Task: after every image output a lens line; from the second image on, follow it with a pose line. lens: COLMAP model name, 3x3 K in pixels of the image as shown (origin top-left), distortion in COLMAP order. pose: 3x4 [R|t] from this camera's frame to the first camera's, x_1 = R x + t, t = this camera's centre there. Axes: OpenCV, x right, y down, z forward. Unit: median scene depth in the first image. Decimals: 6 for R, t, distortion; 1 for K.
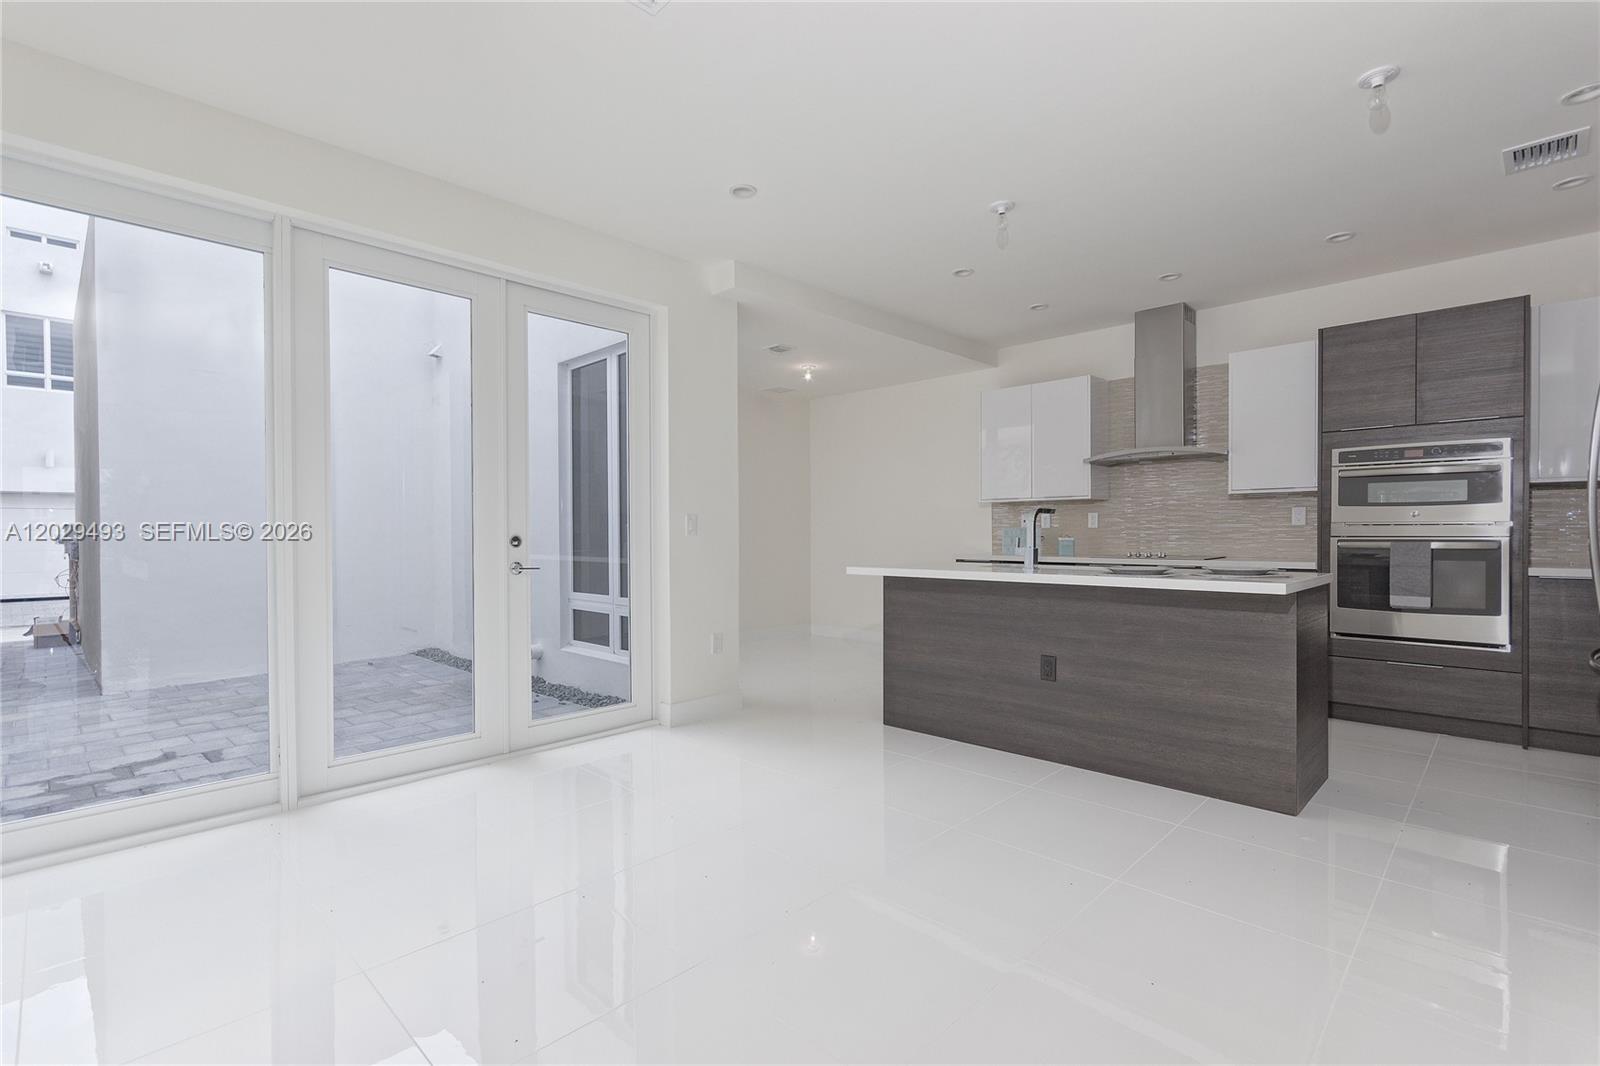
lens RADIAL K [[742.4, 0, 801.3], [0, 742.4, 530.2], [0, 0, 1]] dist [-0.000942, 0.000053]
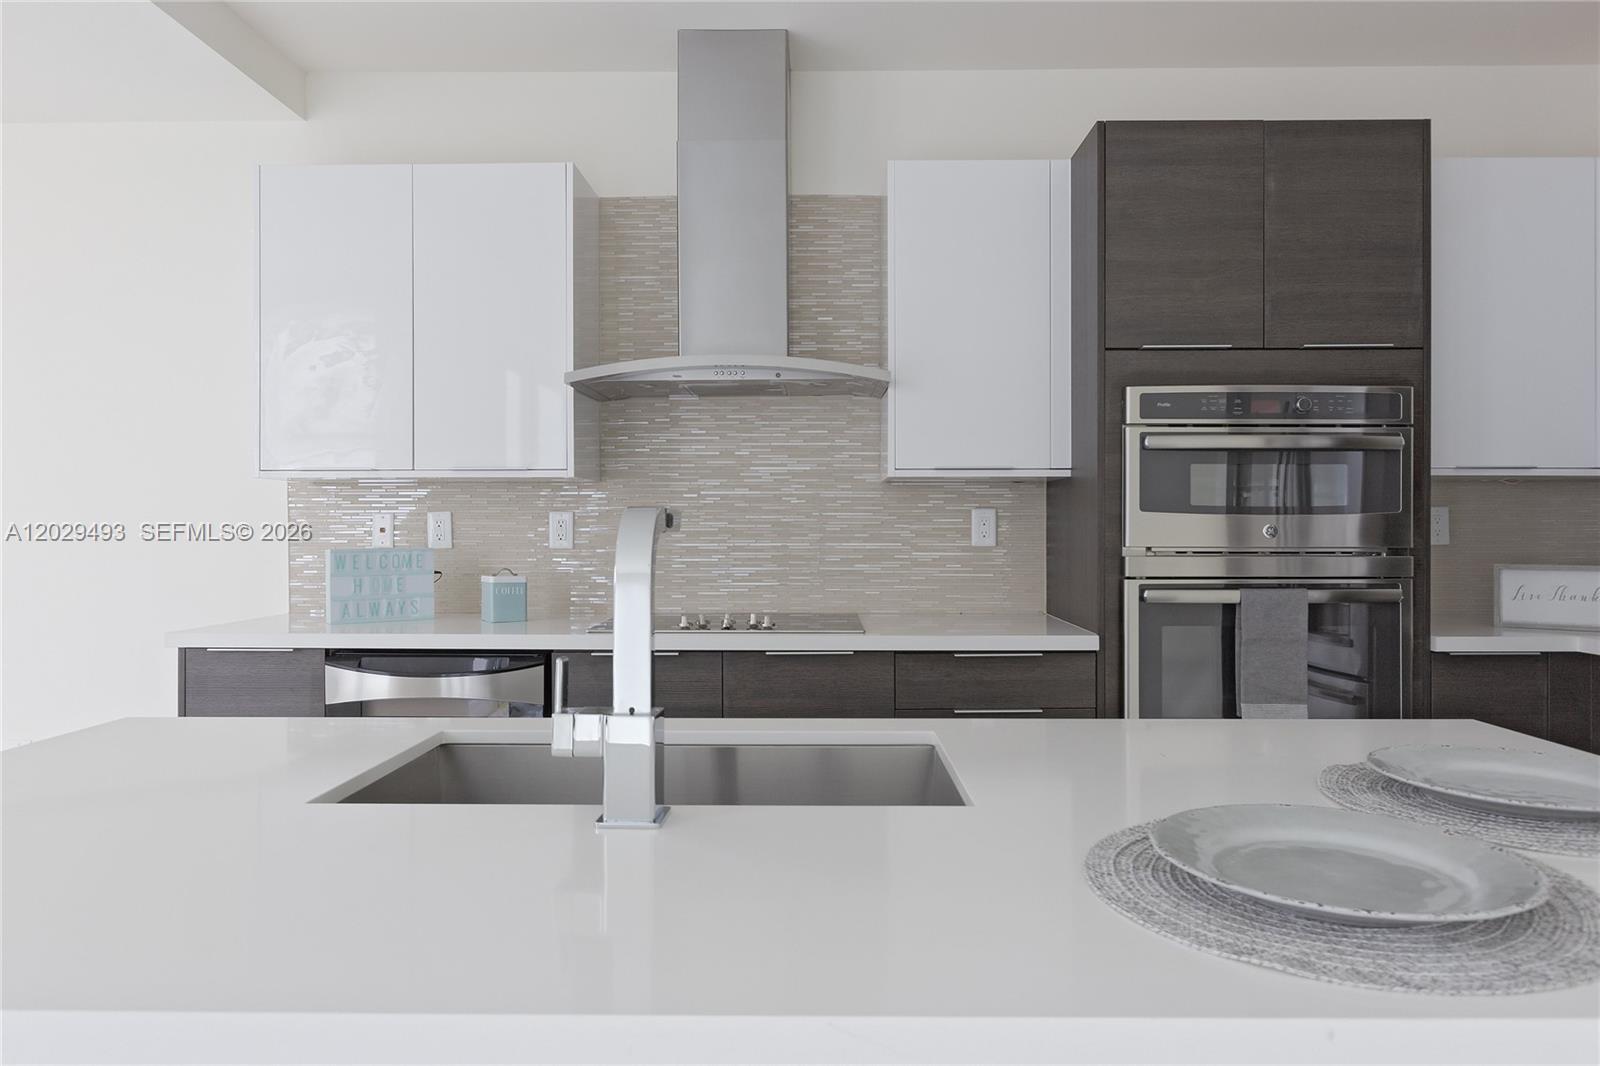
lens RADIAL K [[1023.4, 0, 799.7], [0, 1023.4, 523.2], [0, 0, 1]] dist [0.001789, 0.001216]
pose [[0.727313, 0.005935, 0.686280, 0.117919], [-0.004565, 0.999982, -0.003809, -0.018705], [-0.686290, -0.000363, 0.727327, 0.587381]]
